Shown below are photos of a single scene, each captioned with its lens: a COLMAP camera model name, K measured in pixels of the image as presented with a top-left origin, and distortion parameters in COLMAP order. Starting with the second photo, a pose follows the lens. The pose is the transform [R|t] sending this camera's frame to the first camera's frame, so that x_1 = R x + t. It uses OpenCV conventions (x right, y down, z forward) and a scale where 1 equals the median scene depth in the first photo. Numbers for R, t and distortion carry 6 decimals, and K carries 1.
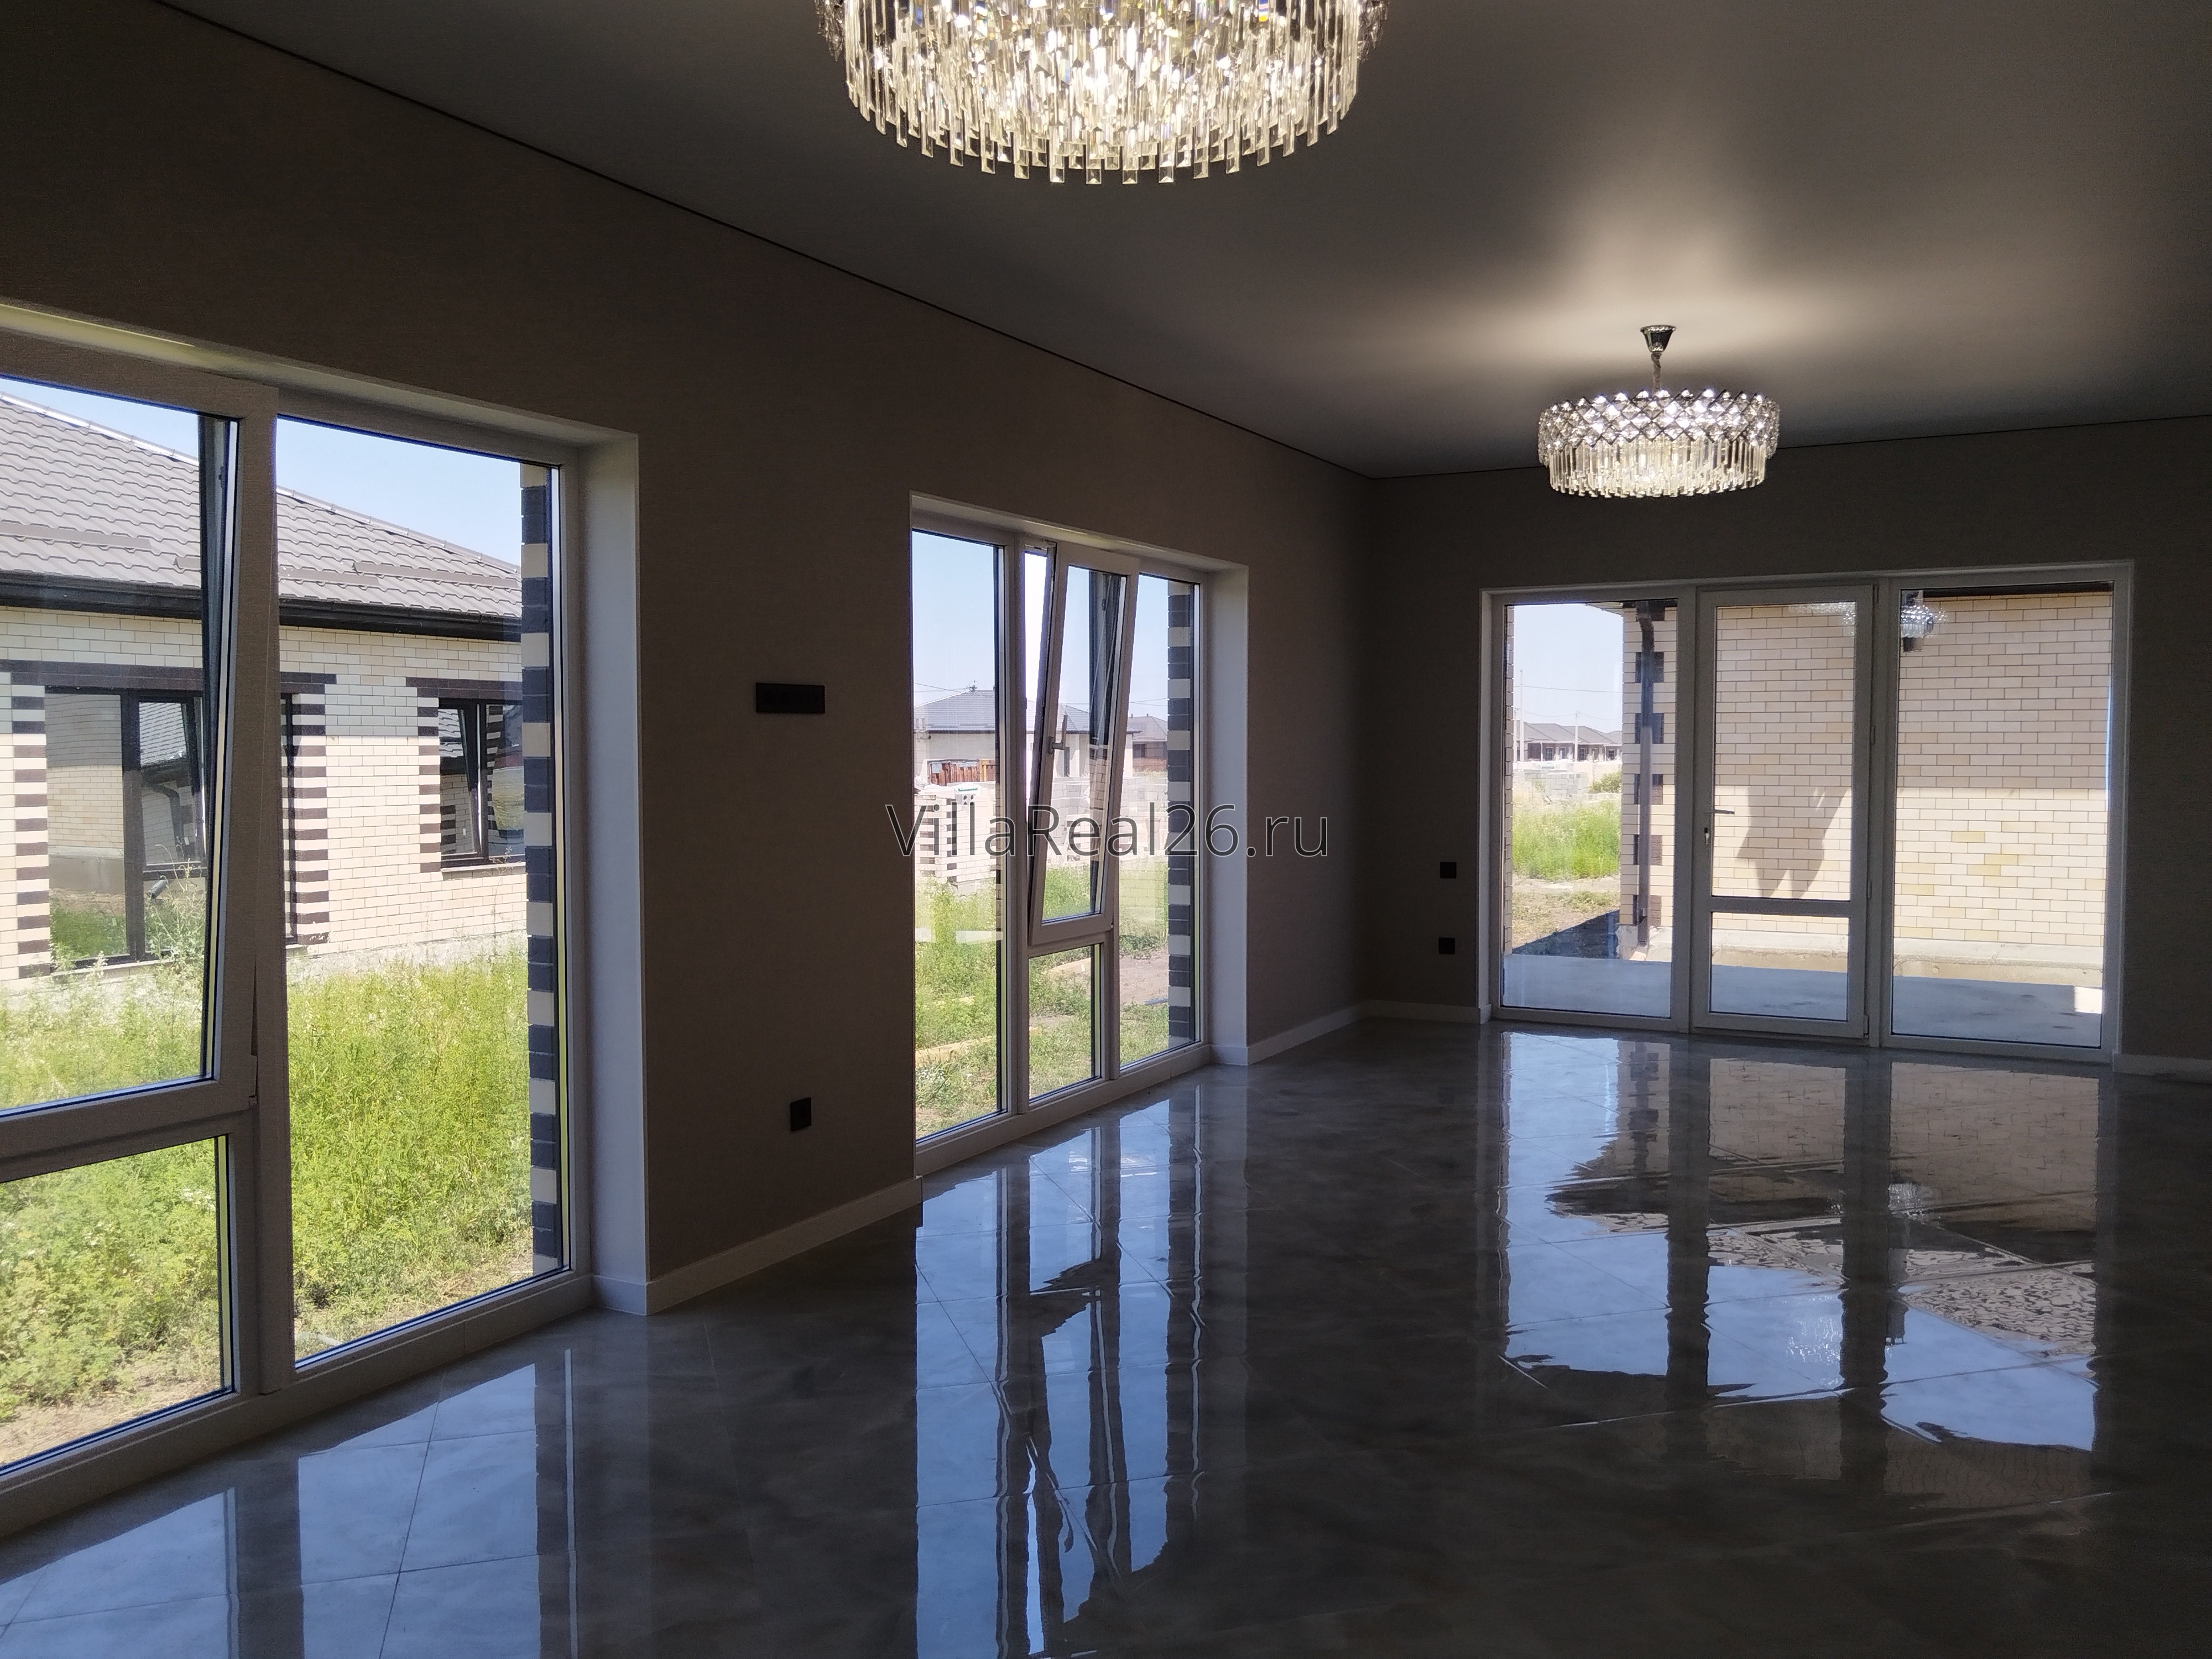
lens RADIAL K [[1736.4, 0, 1108.1], [0, 1736.4, 808.3], [0, 0, 1]] dist [-0.000407, -0.005897]
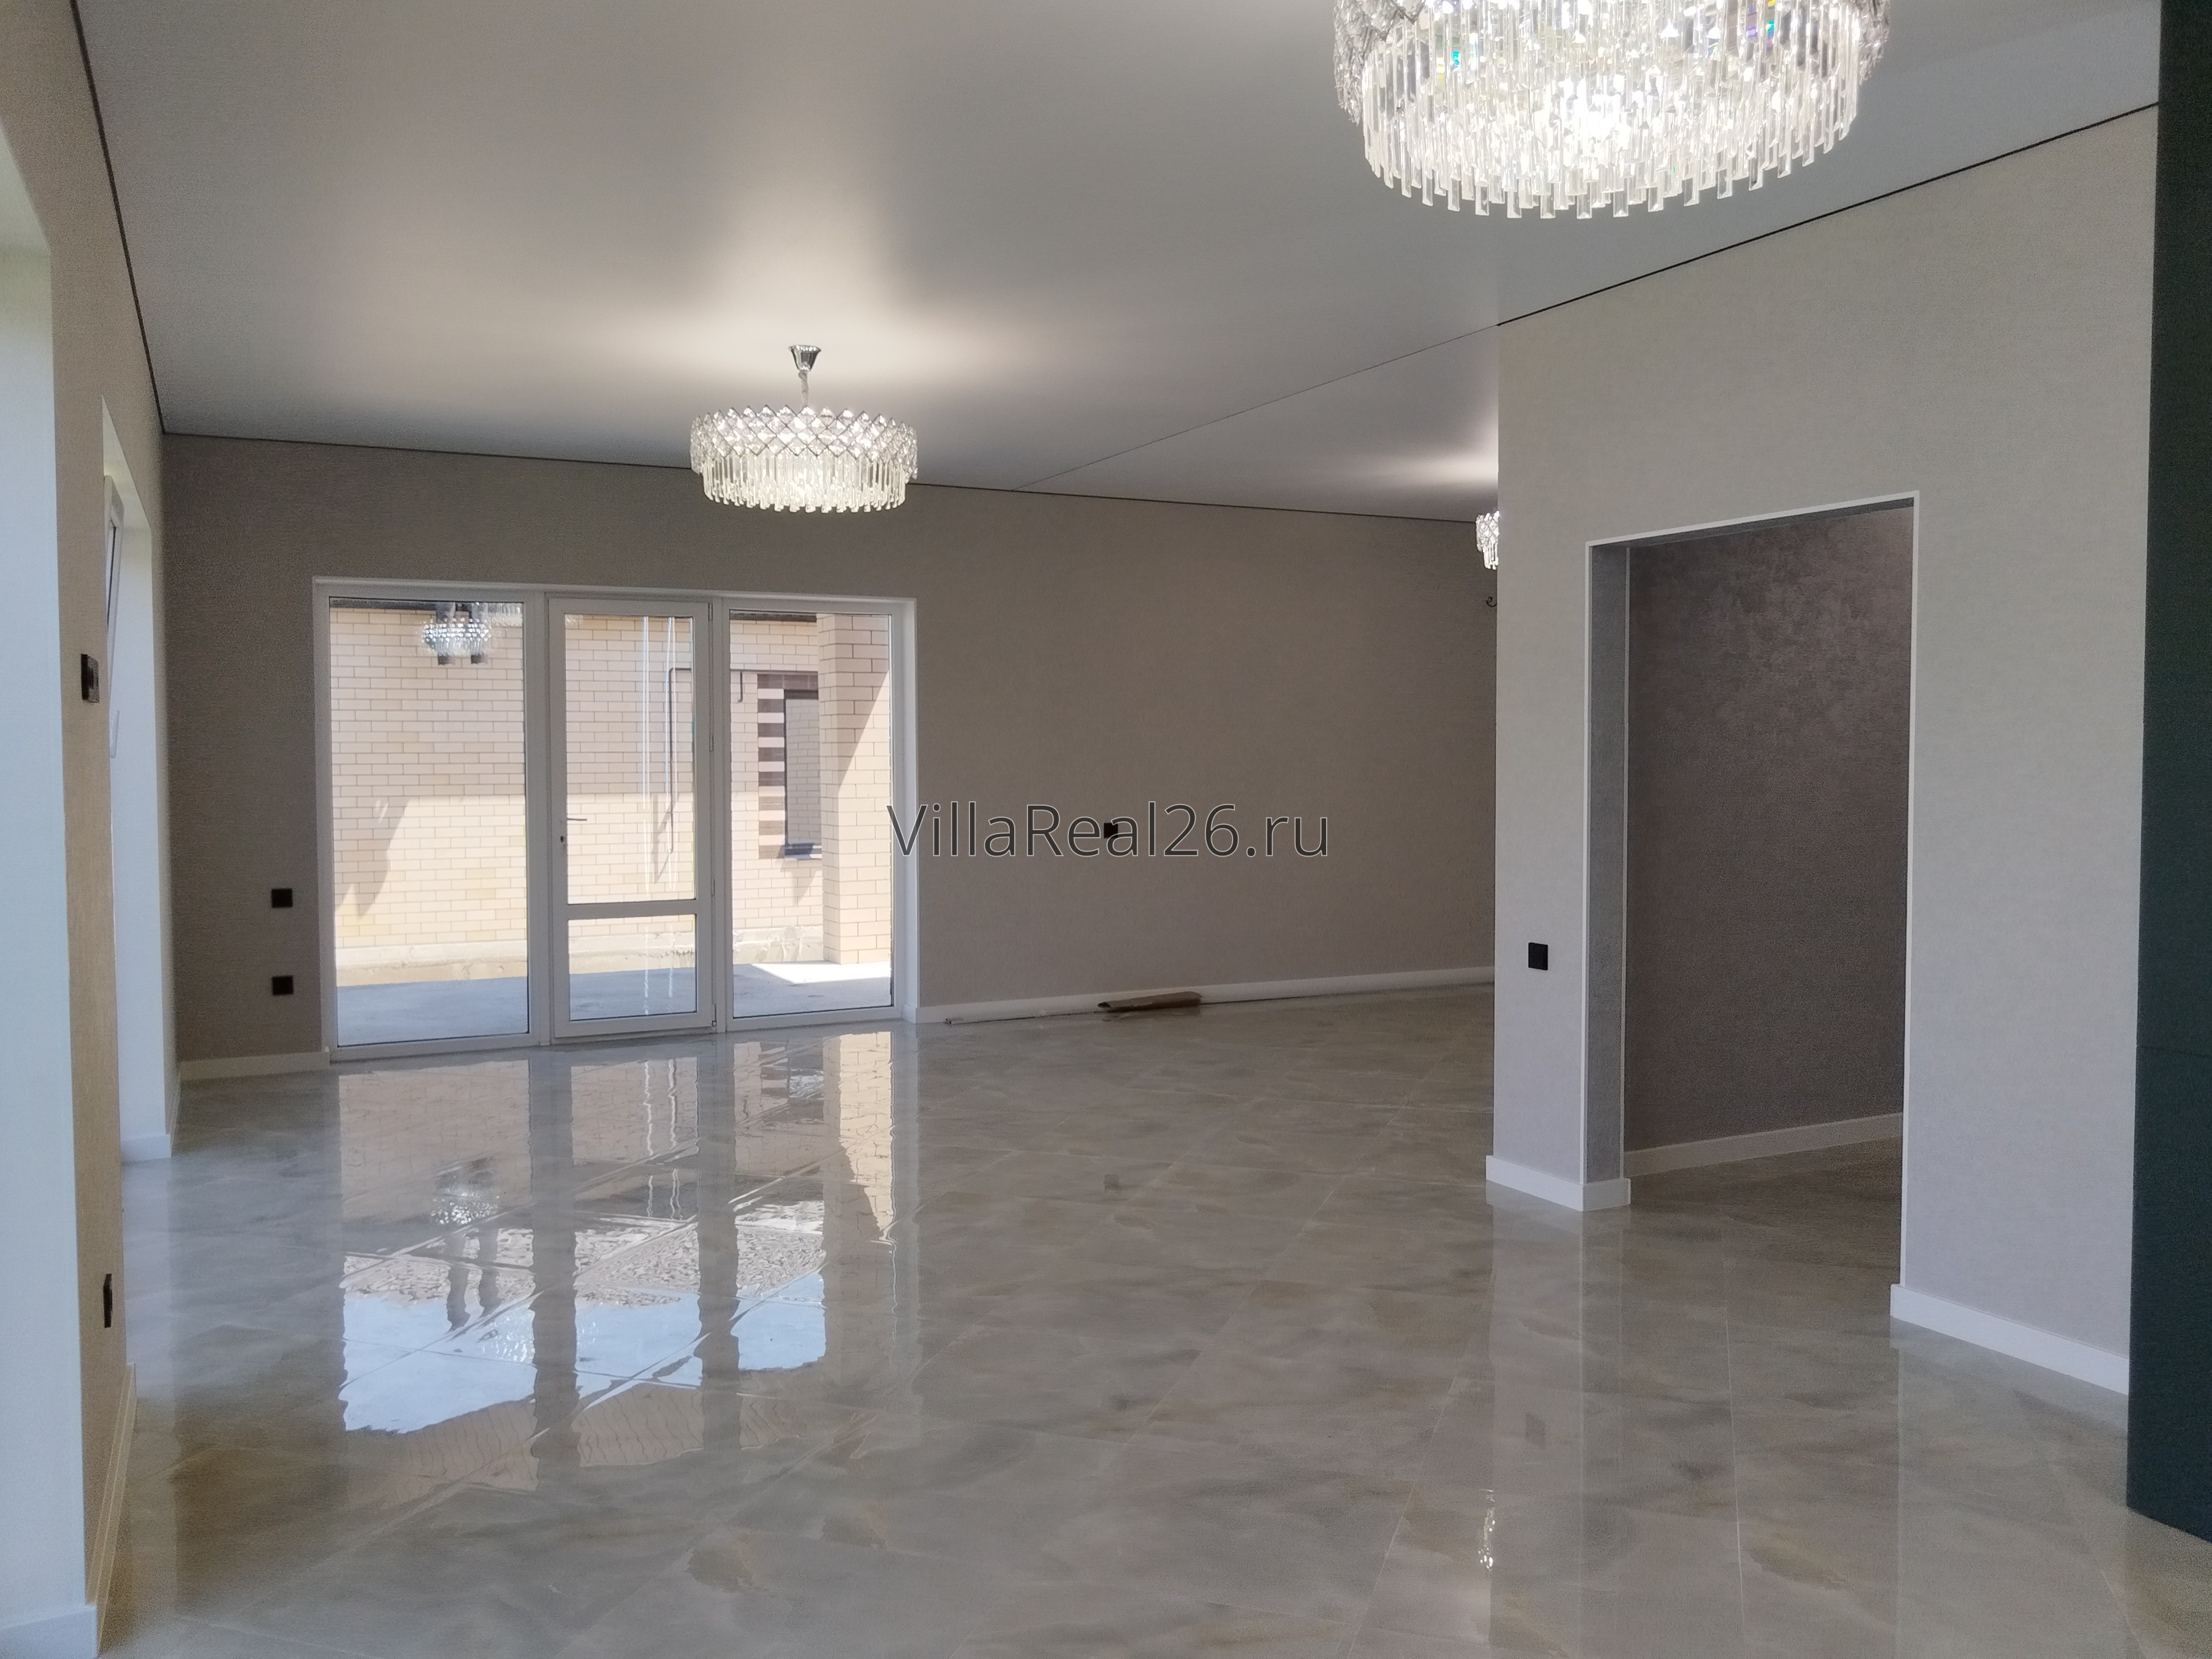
lens RADIAL K [[1736.4, 0, 1106.4], [0, 1736.4, 825.3], [0, 0, 1]] dist [-0.000407, -0.005897]
pose [[0.575413, -0.035719, 0.817083, -0.215359], [0.033299, 0.999241, 0.020232, -0.003652], [-0.817185, 0.015567, 0.576166, 0.130114]]
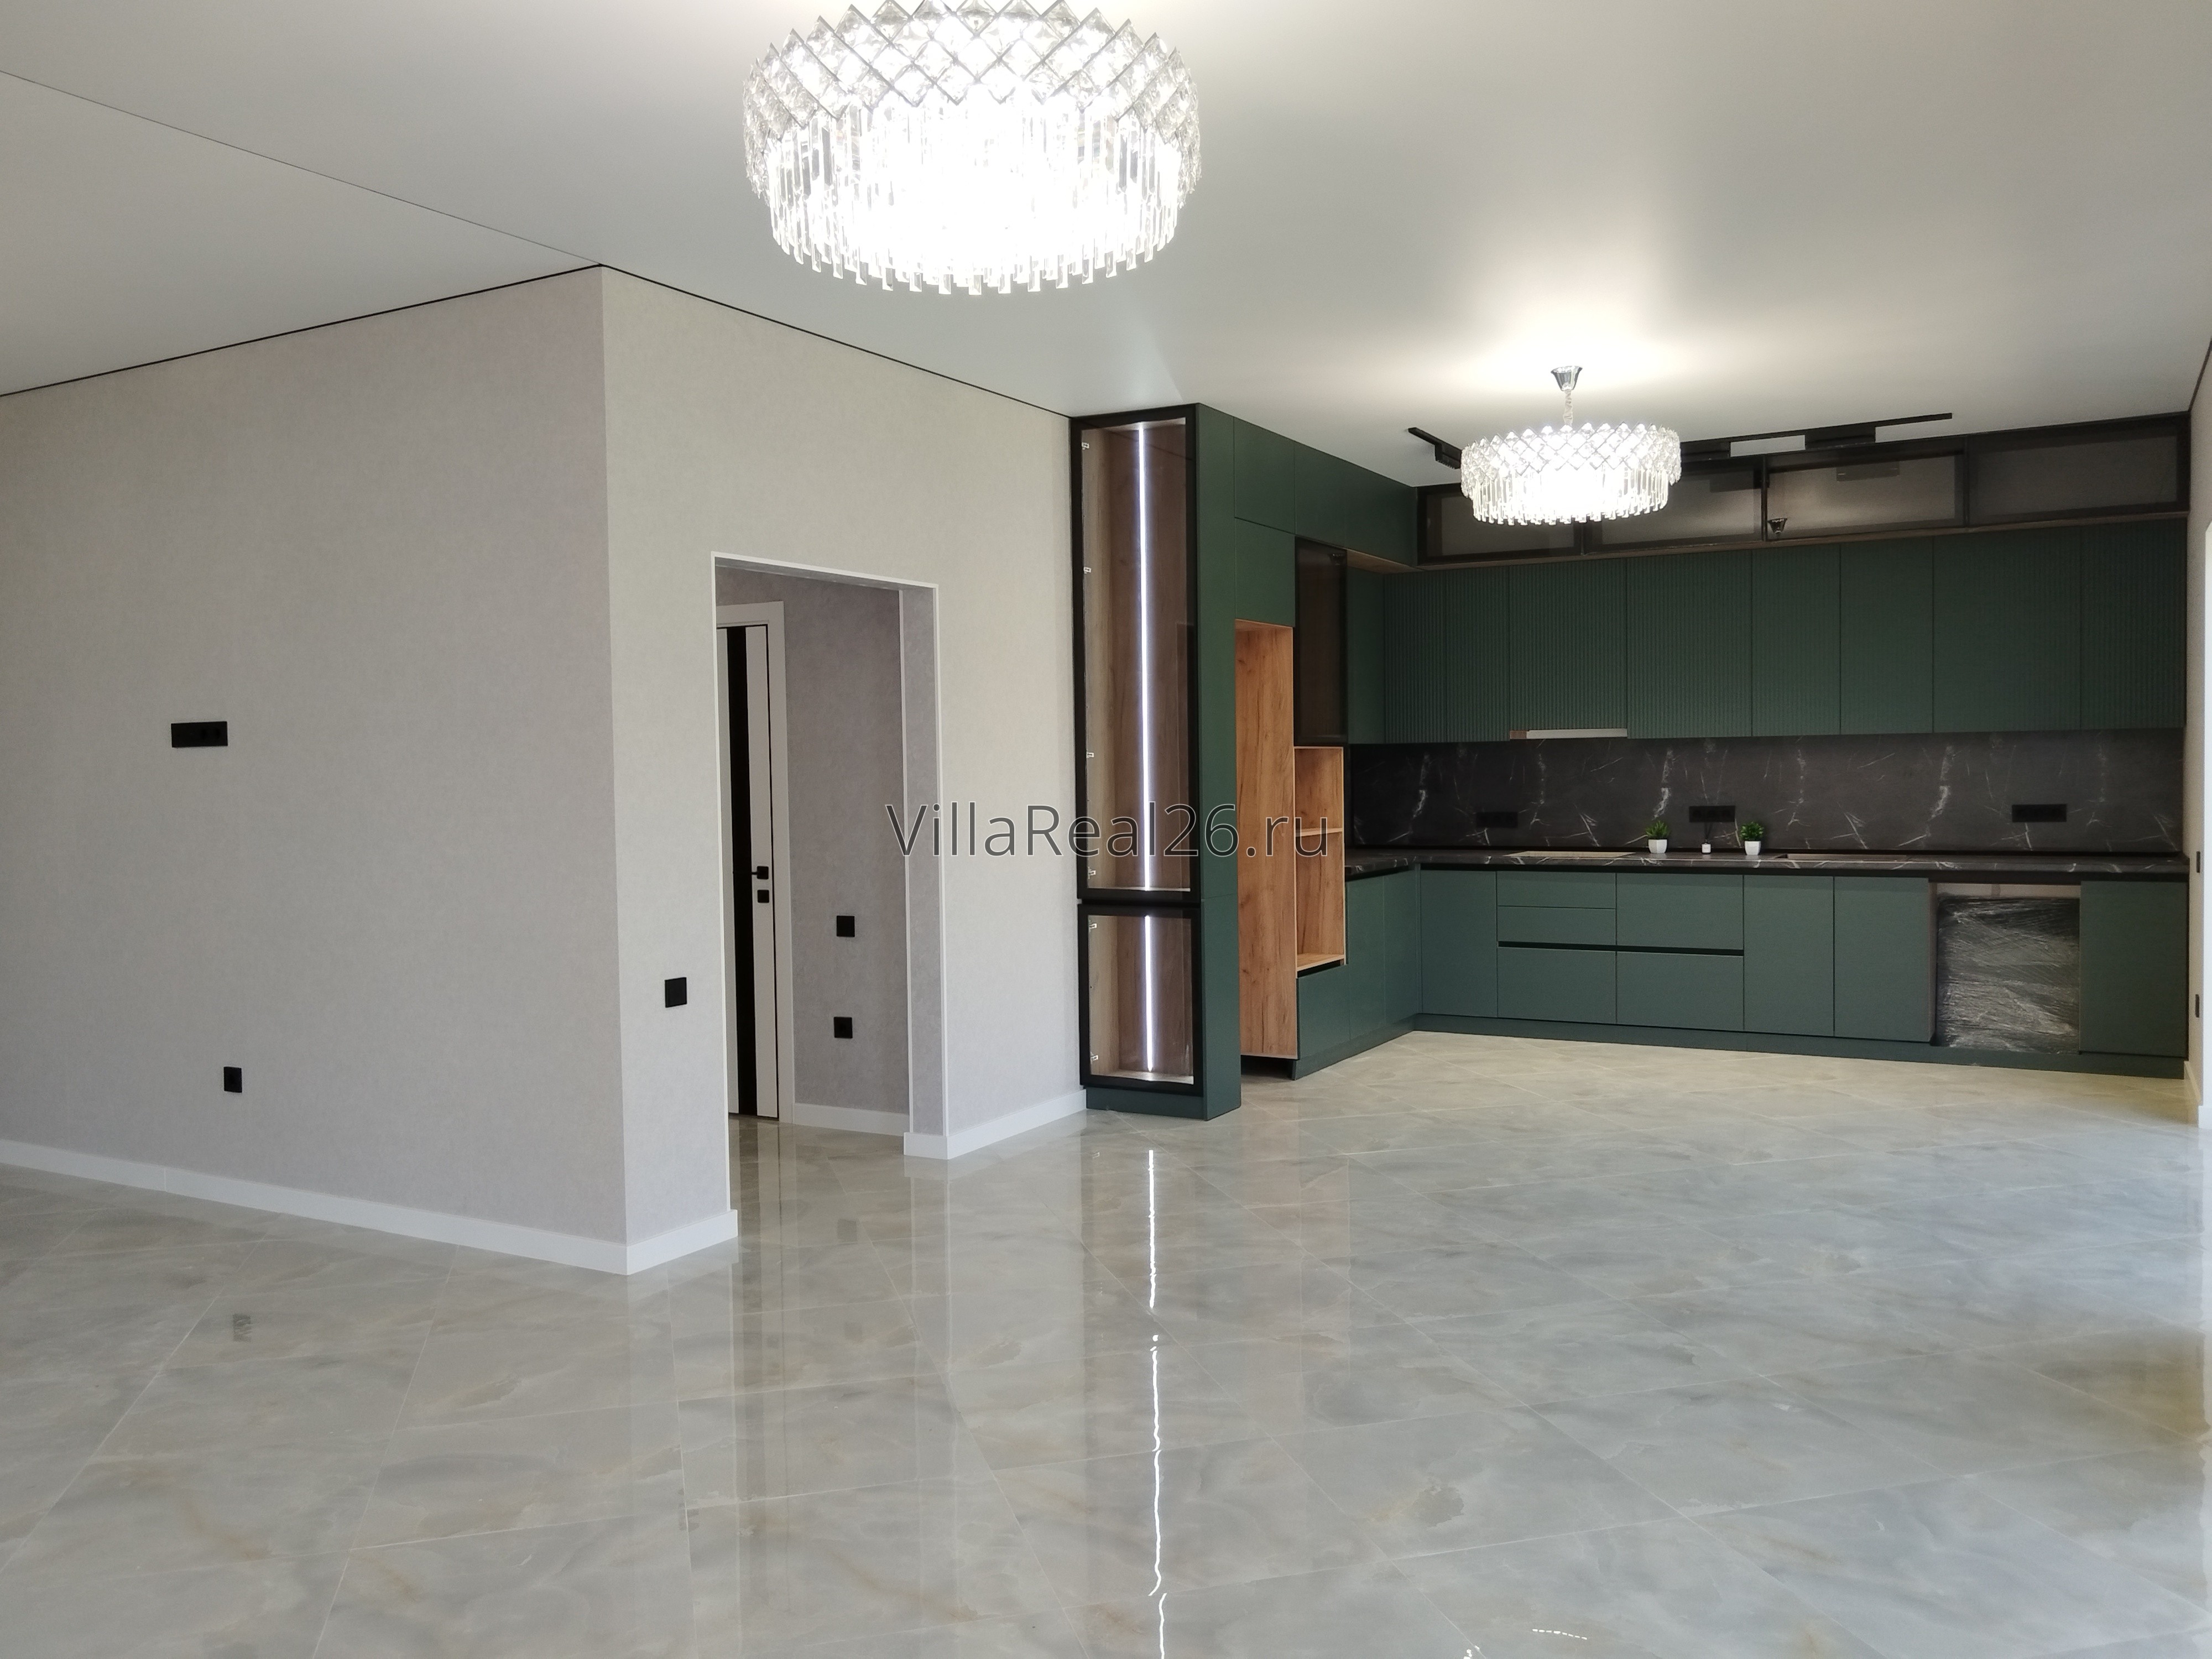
lens RADIAL K [[1736.4, 0, 1096.3], [0, 1736.4, 822.2], [0, 0, 1]] dist [-0.000407, -0.005897]
pose [[-0.999435, 0.018130, 0.028319, 0.133186], [0.020084, 0.997321, 0.070336, -0.025958], [-0.026968, 0.070865, -0.997121, 0.754533]]
